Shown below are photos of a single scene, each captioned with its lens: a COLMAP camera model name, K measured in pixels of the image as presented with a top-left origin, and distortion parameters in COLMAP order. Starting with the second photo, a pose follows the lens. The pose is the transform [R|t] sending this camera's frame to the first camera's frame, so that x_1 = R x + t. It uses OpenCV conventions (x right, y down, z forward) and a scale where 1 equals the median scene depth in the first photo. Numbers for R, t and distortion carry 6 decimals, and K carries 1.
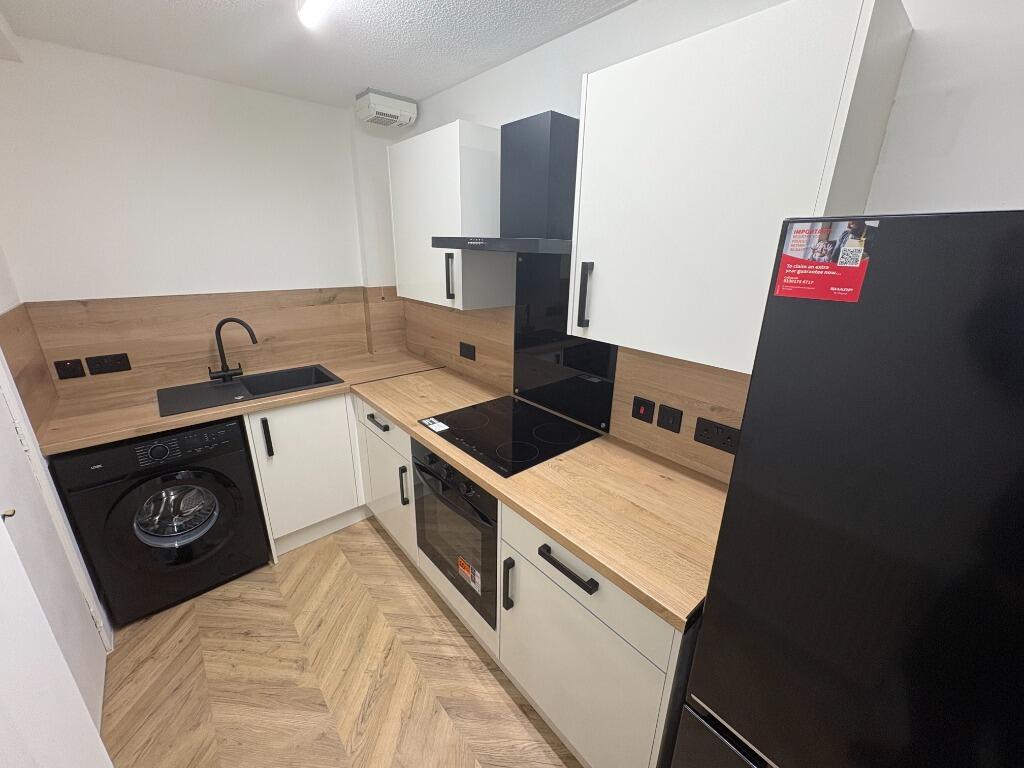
lens RADIAL K [[408.5, 0, 512.0], [0, 408.5, 384.0], [0, 0, 1]] dist [0.001407, 0.000165]
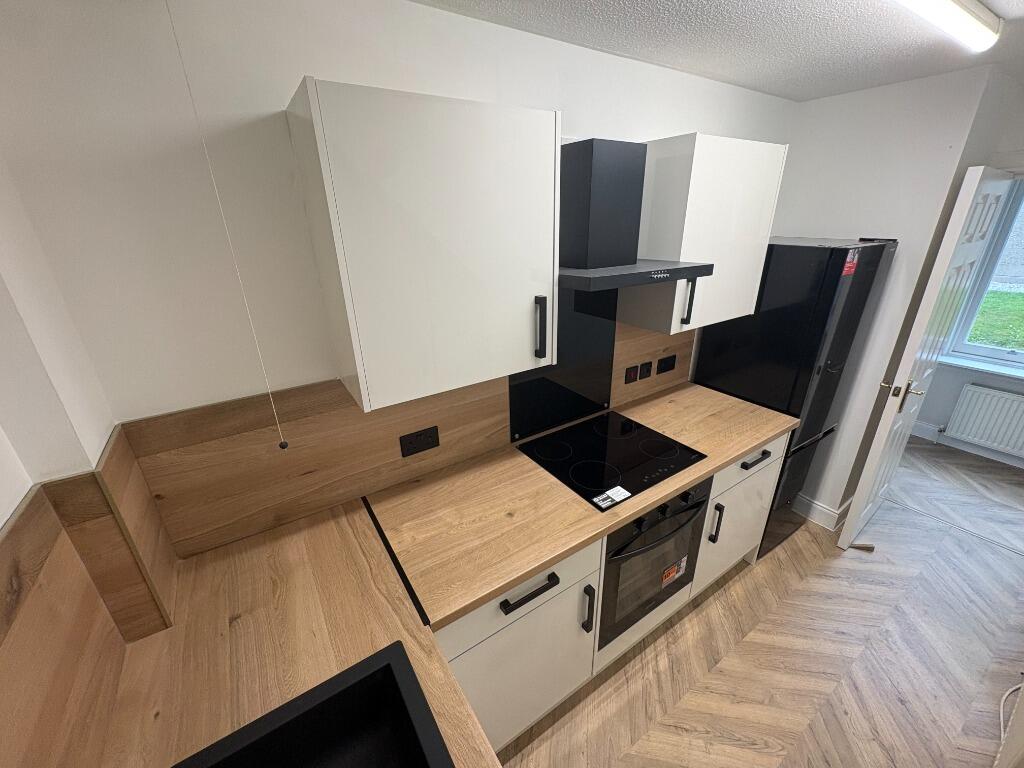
lens RADIAL K [[410.7, 0, 512.0], [0, 410.7, 384.0], [0, 0, 1]] dist [0.002796, 0.000049]
pose [[0.126947, -0.395500, 0.909651, -0.877462], [0.336890, 0.879748, 0.335483, -0.447309], [-0.932947, 0.263864, 0.244921, 0.921792]]
